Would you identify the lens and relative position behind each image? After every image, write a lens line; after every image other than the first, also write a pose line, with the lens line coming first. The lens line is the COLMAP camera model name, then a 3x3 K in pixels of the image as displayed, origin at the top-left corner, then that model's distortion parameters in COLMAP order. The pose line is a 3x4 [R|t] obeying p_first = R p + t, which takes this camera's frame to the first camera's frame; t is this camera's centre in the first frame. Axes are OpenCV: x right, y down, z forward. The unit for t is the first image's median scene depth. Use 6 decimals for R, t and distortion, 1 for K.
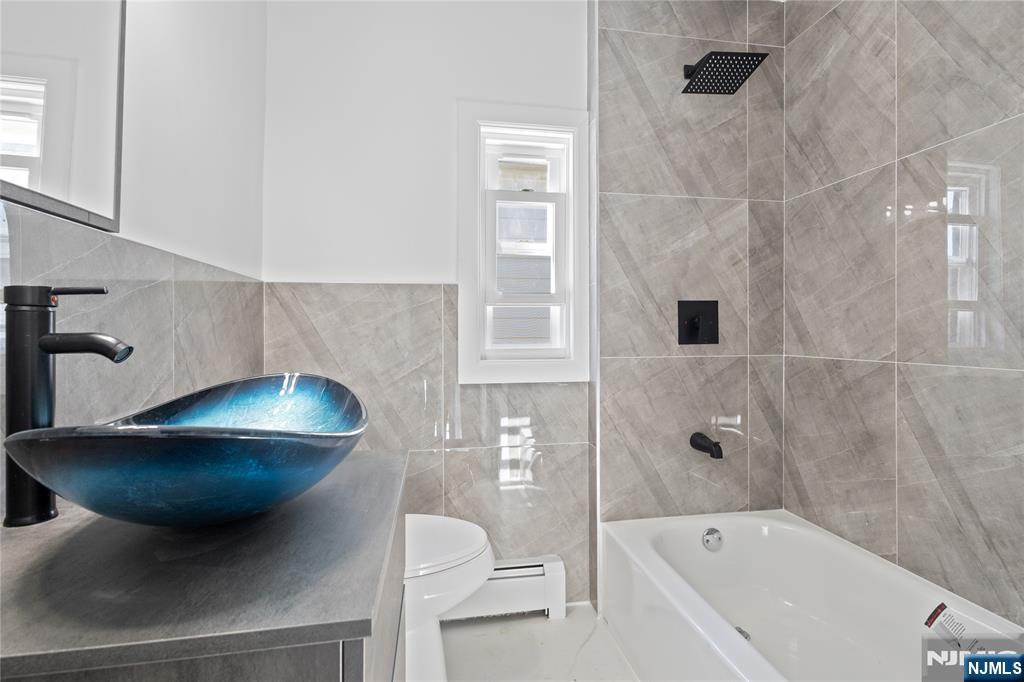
lens RADIAL K [[480.2, 0, 514.2], [0, 480.2, 339.4], [0, 0, 1]] dist [0.012887, -0.004922]
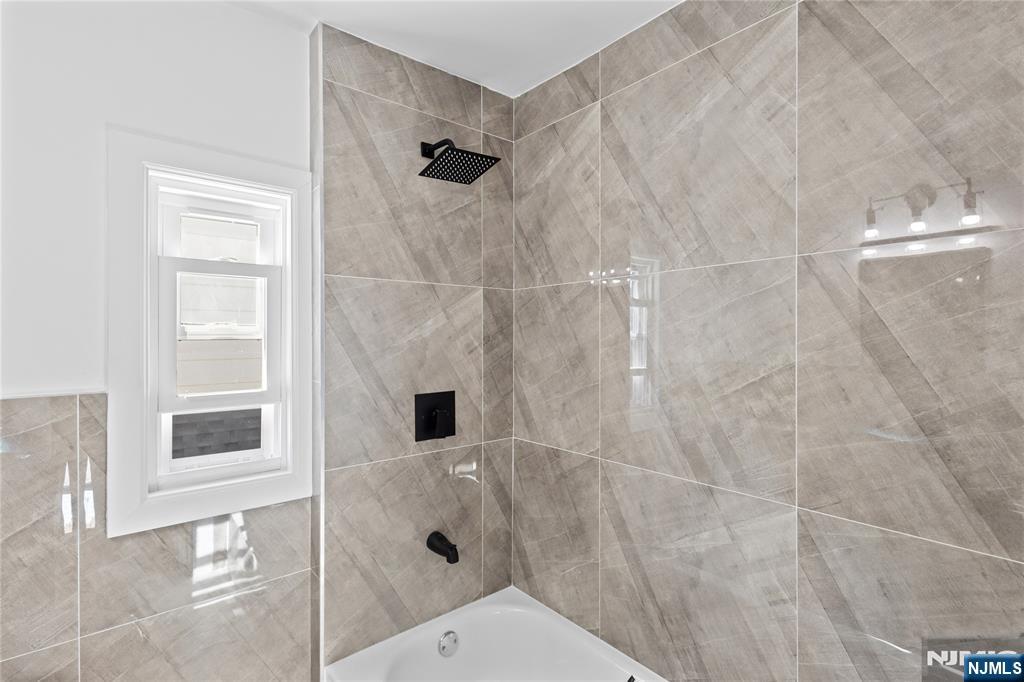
lens RADIAL K [[480.2, 0, 512.9], [0, 480.2, 338.0], [0, 0, 1]] dist [0.012887, -0.004922]
pose [[0.868894, 0.000419, 0.494998, 0.045678], [-0.002705, 0.999989, 0.003900, -0.195891], [-0.494991, -0.004728, 0.868885, 0.100585]]
